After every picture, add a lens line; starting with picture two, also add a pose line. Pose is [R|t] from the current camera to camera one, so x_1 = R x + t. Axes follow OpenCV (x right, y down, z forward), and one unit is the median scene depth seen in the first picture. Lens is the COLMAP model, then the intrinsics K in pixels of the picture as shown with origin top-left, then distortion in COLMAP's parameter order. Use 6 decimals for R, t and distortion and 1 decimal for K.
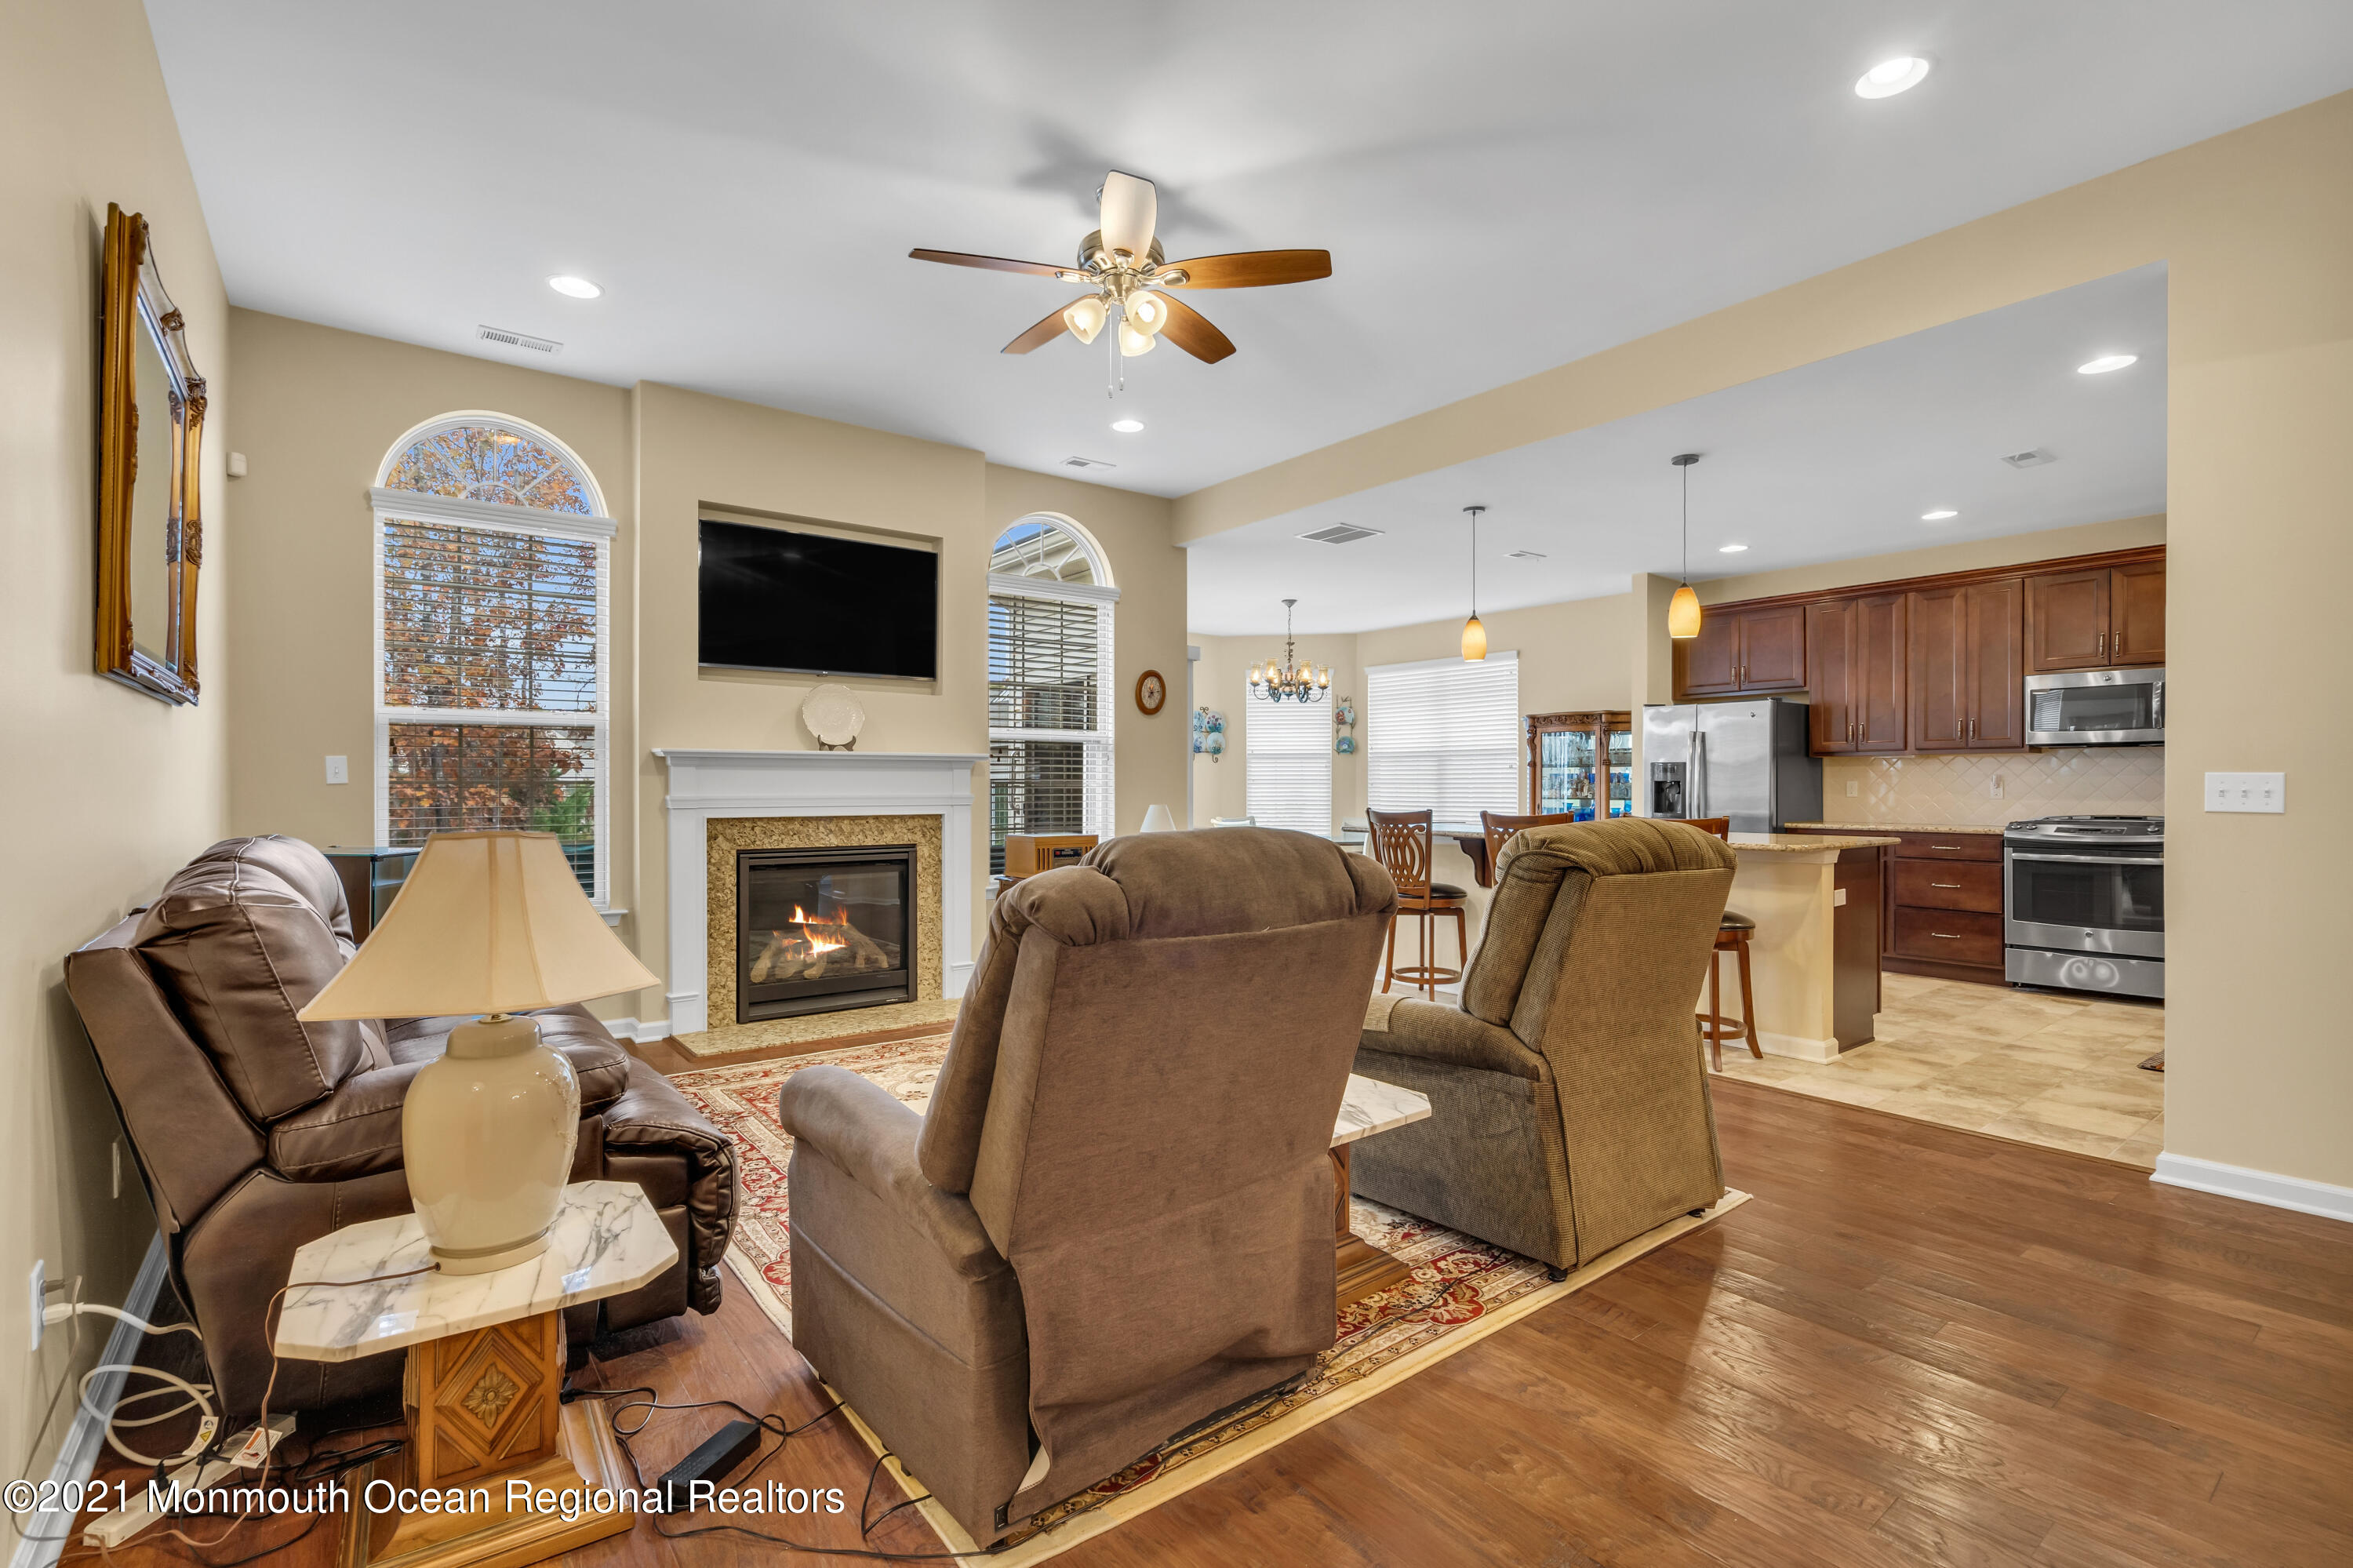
lens RADIAL K [[1070.1, 0, 1179.1], [0, 1070.1, 786.8], [0, 0, 1]] dist [-0.003274, 0.001697]
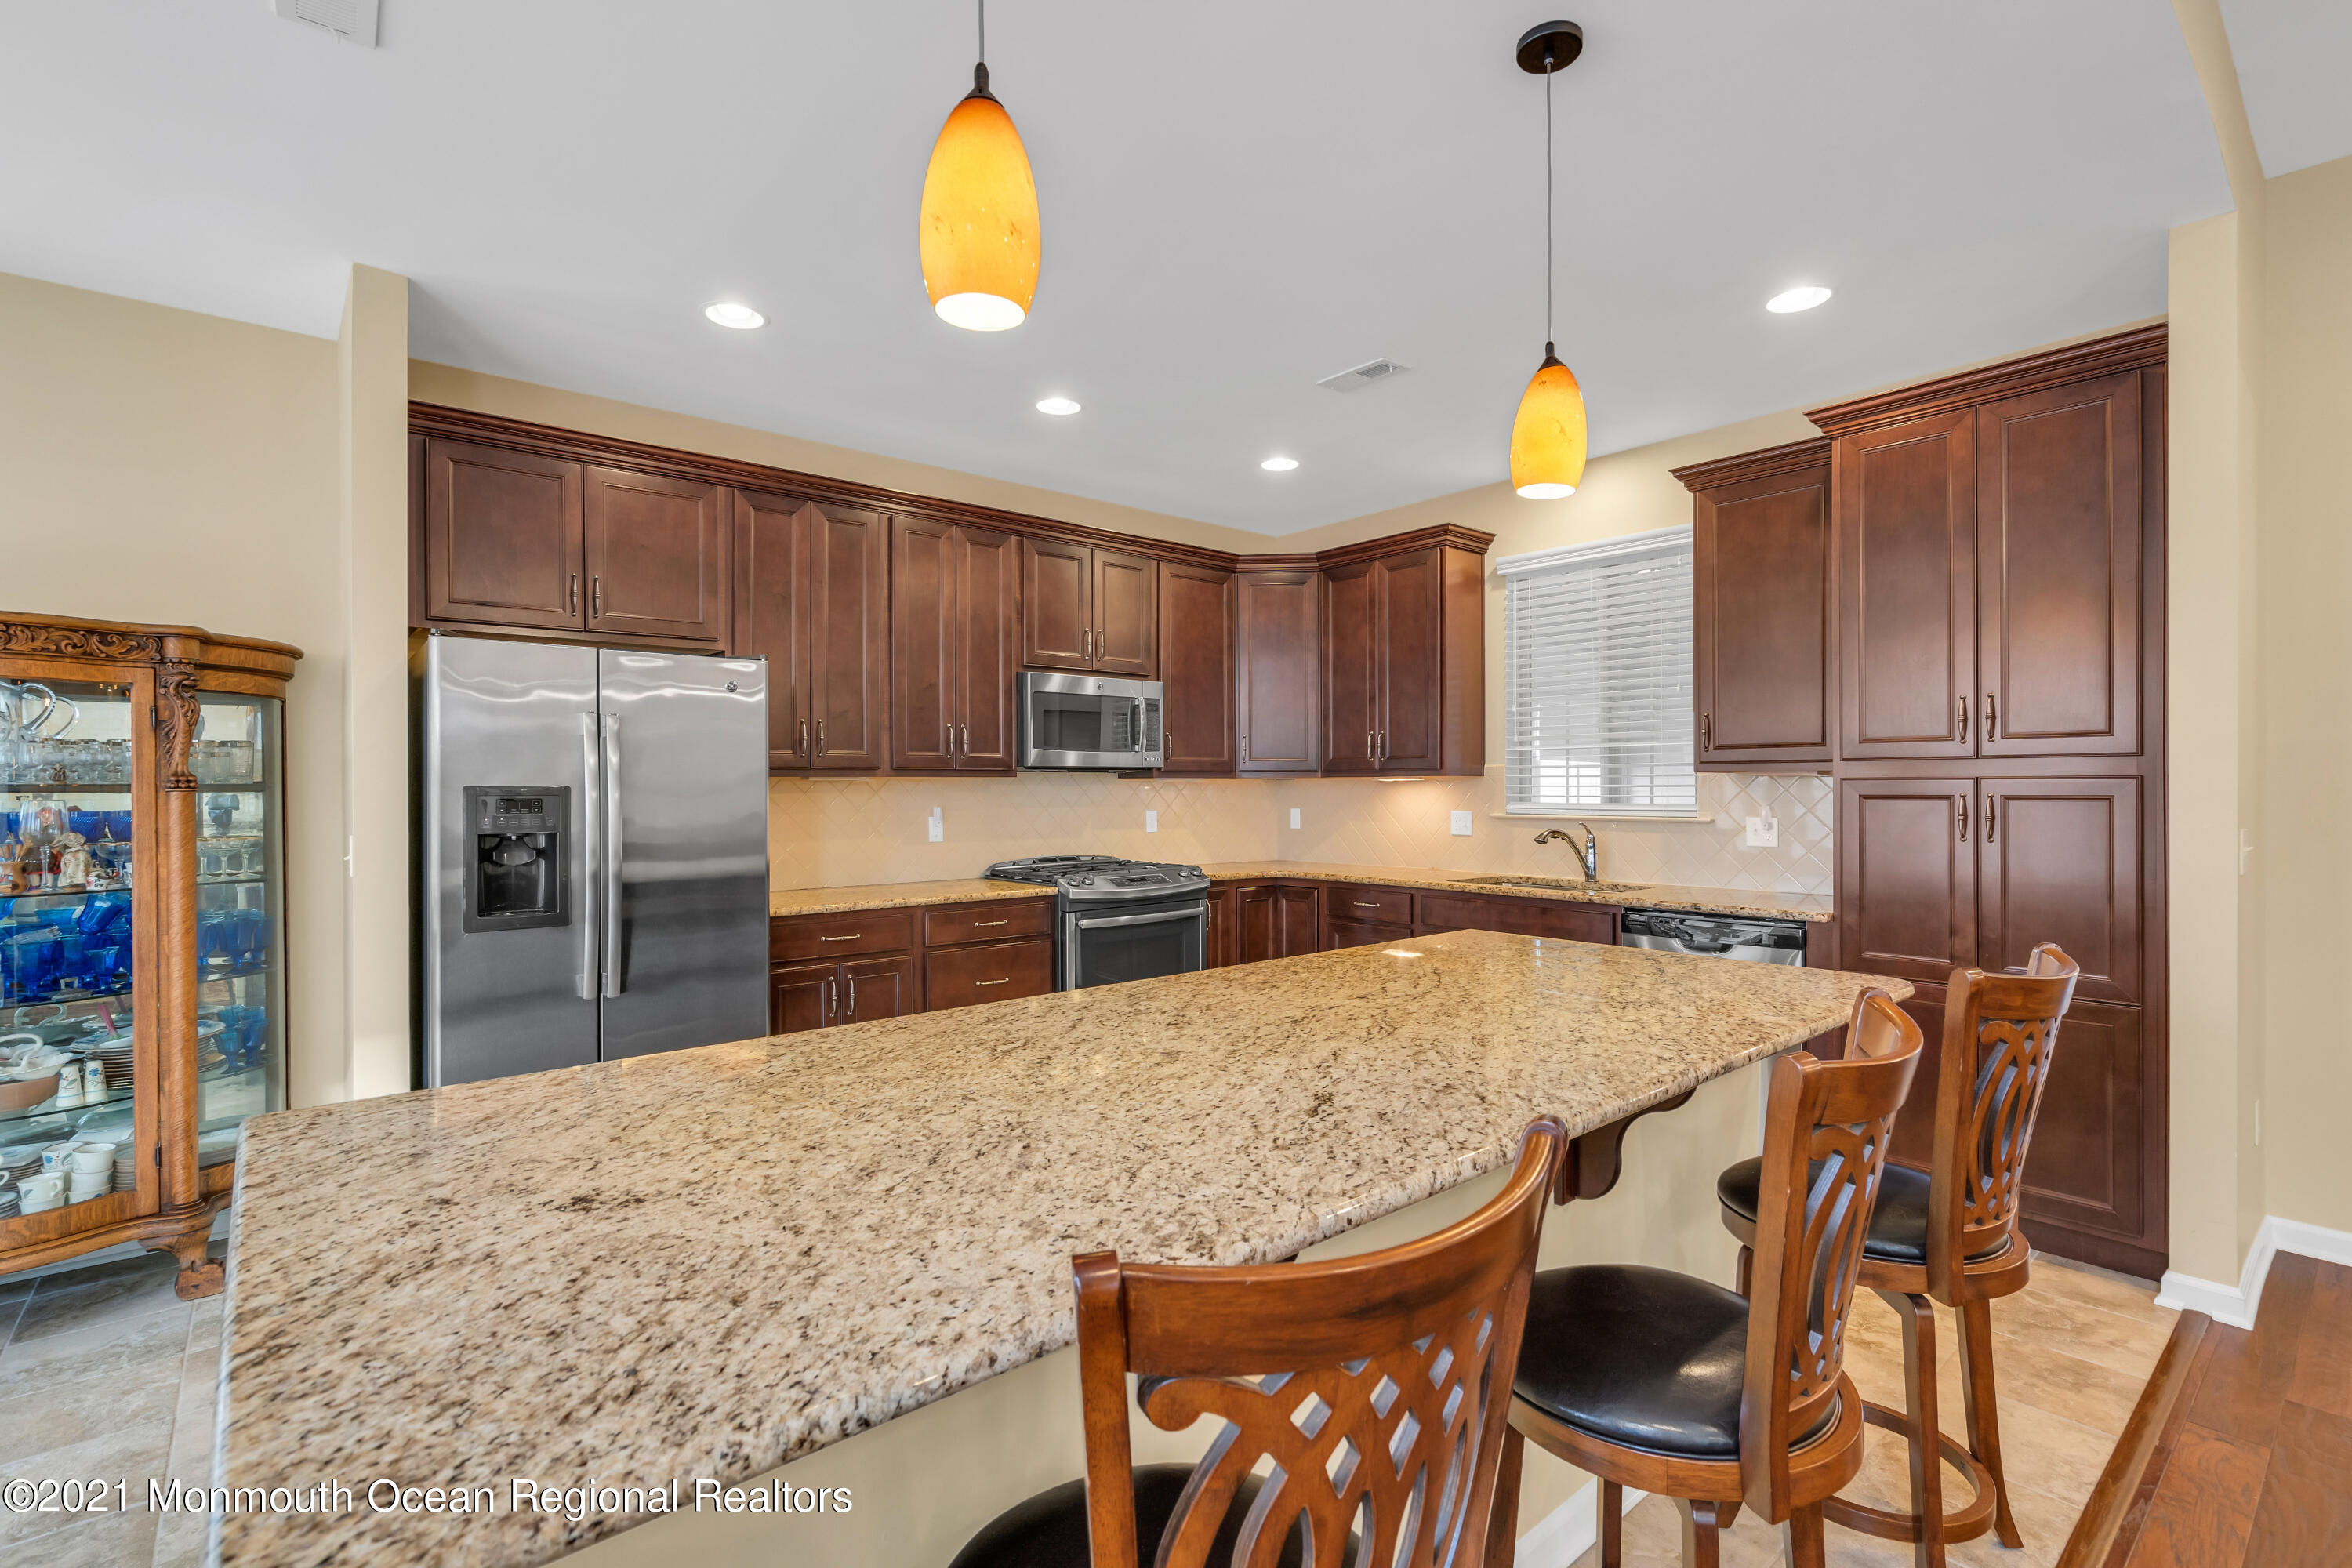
lens RADIAL K [[1069.6, 0, 1181.5], [0, 1069.6, 784.8], [0, 0, 1]] dist [-0.003274, 0.001697]
pose [[-0.041313, 0.000119, 0.999146, 0.069231], [0.005733, 0.999984, 0.000118, -0.028187], [-0.999130, 0.005733, -0.041313, 0.991447]]
